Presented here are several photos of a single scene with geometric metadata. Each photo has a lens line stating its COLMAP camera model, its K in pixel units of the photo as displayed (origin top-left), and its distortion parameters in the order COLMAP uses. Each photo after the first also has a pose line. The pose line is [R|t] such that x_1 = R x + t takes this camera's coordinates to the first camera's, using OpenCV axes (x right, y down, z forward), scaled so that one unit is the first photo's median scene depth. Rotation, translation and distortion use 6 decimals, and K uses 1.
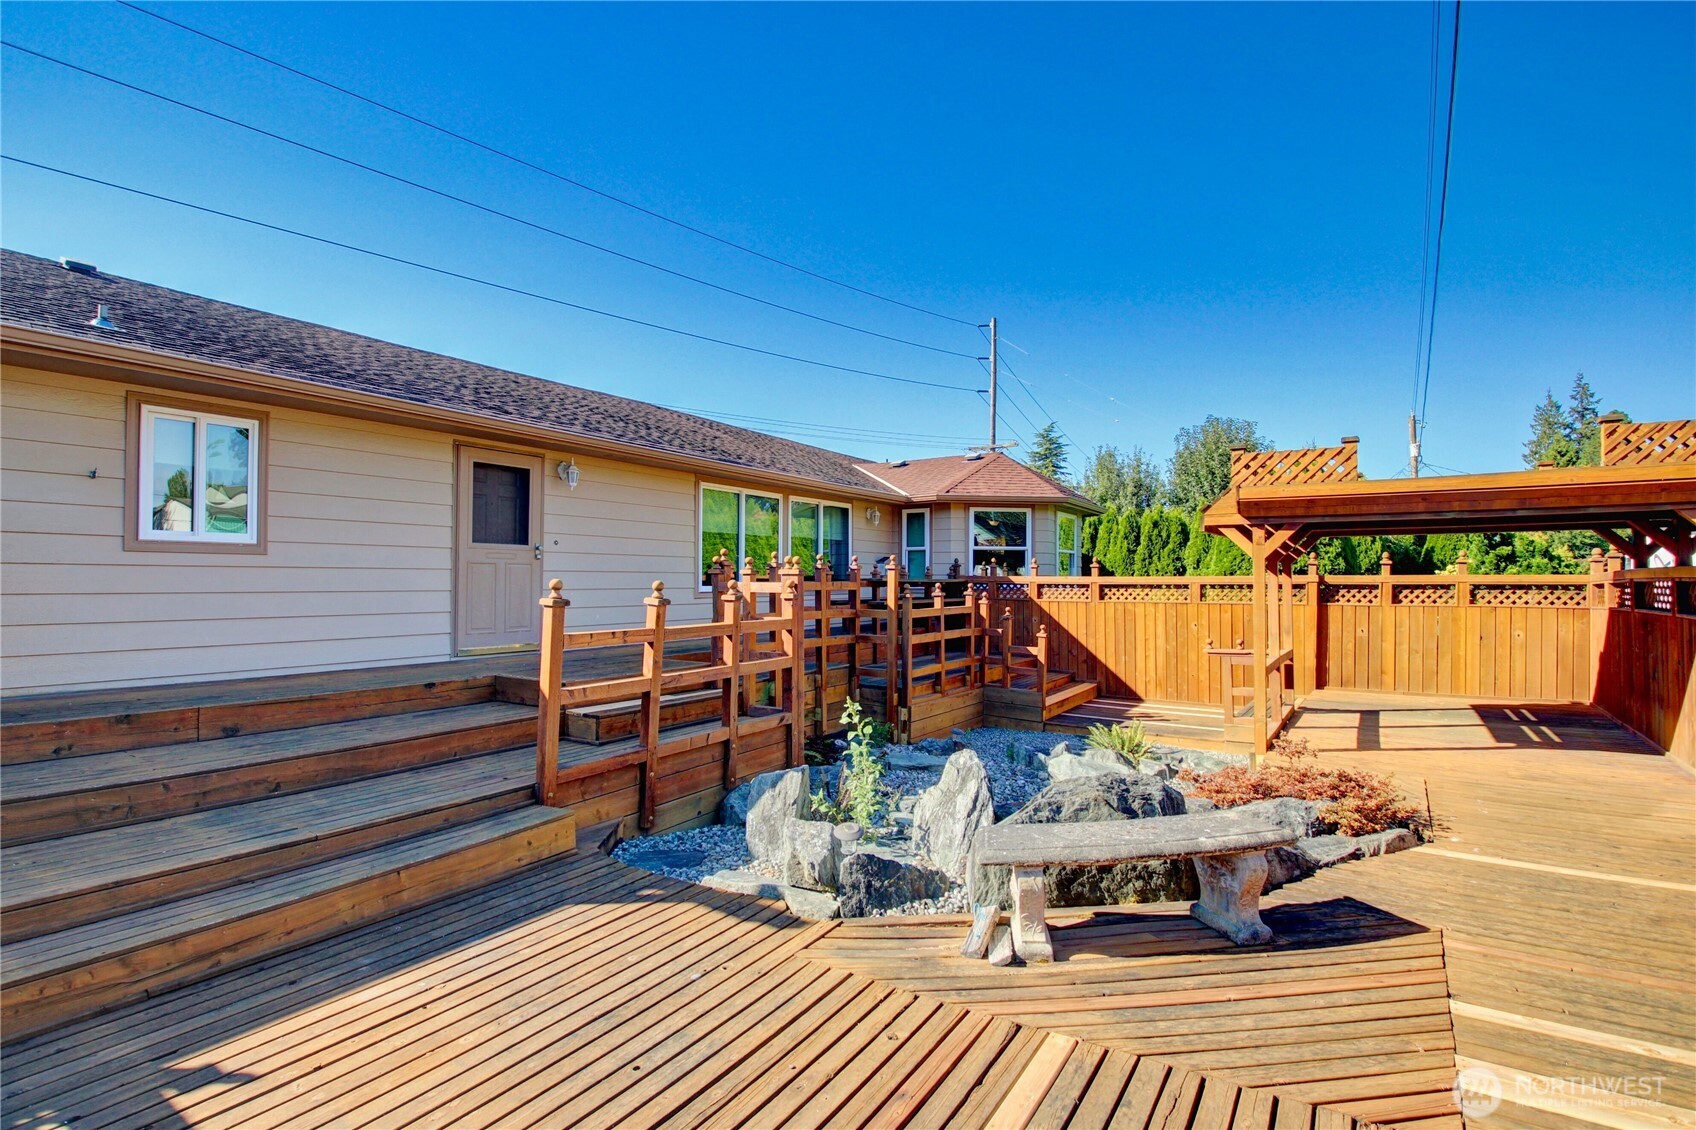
lens RADIAL K [[799.3, 0, 846.8], [0, 799.3, 573.3], [0, 0, 1]] dist [-0.018699, -0.001811]
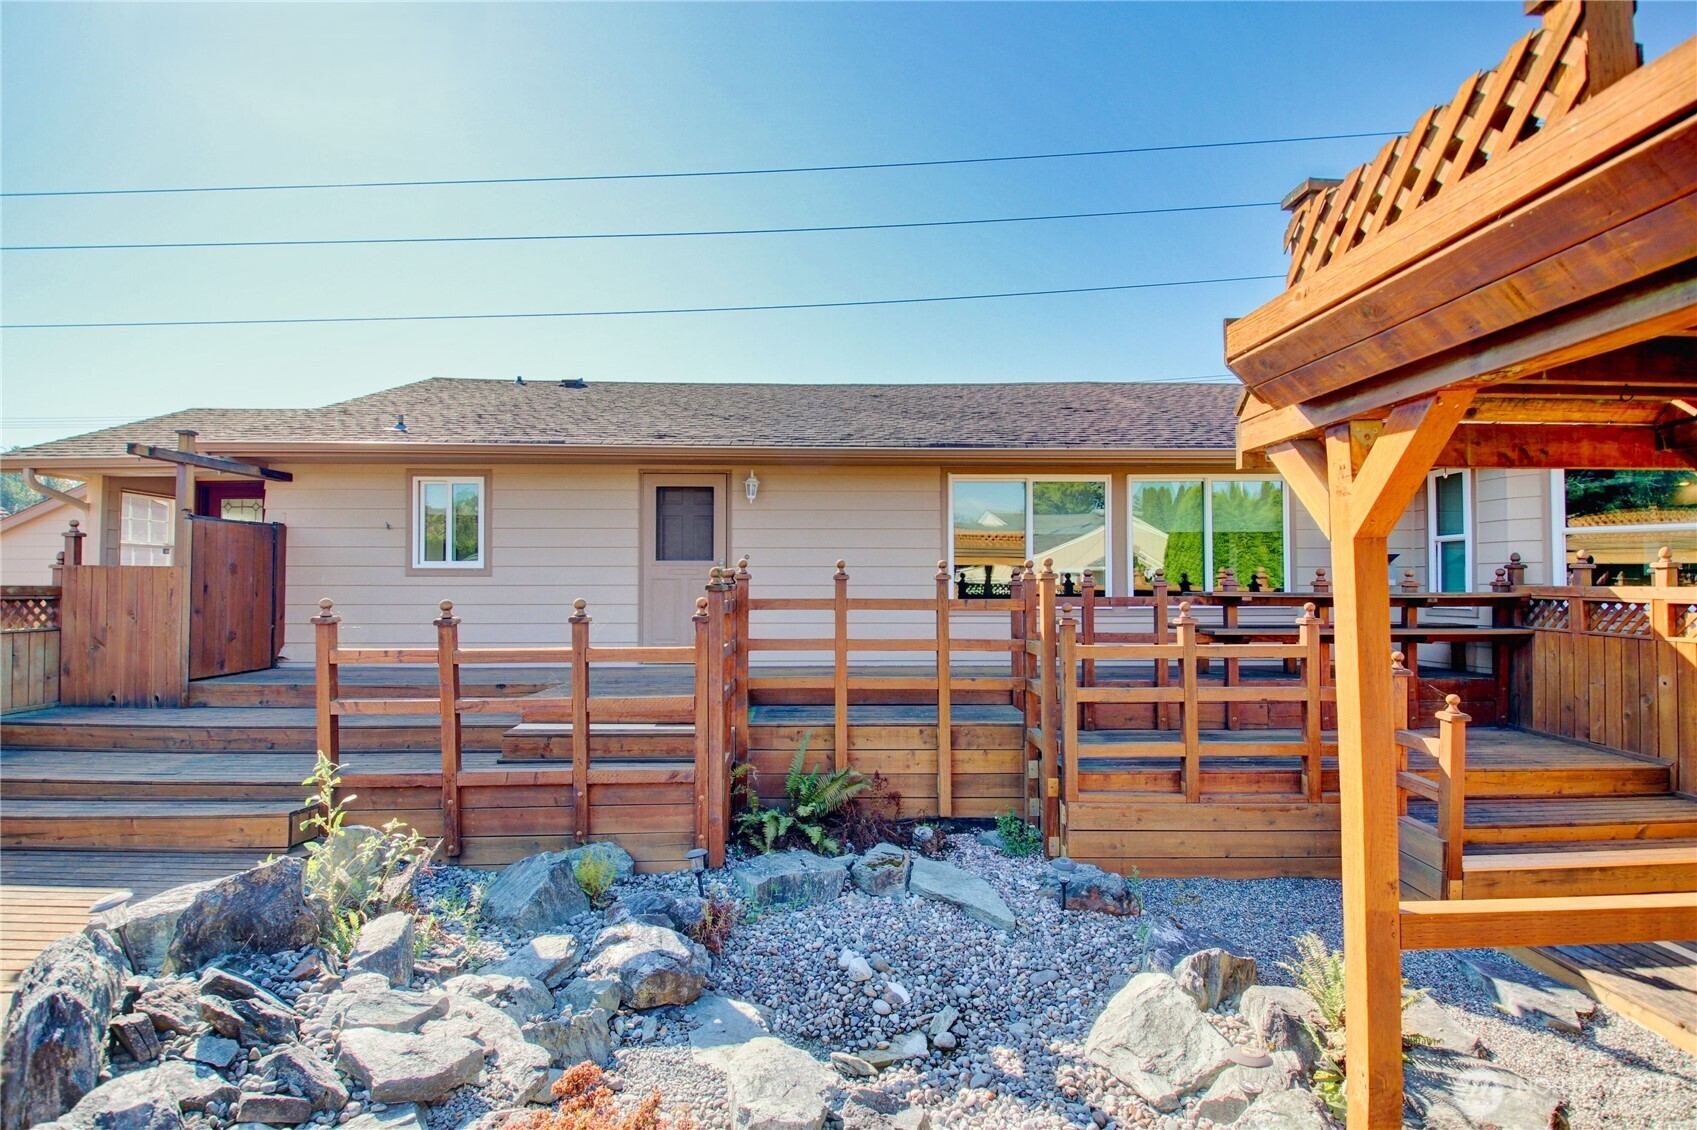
lens RADIAL K [[810.5, 0, 844.0], [0, 810.5, 556.1], [0, 0, 1]] dist [-0.020048, -0.001112]
pose [[0.558451, -0.036547, -0.828732, 0.565533], [0.008978, 0.999237, -0.038016, -0.001052], [0.829489, 0.013790, 0.558353, 0.575651]]
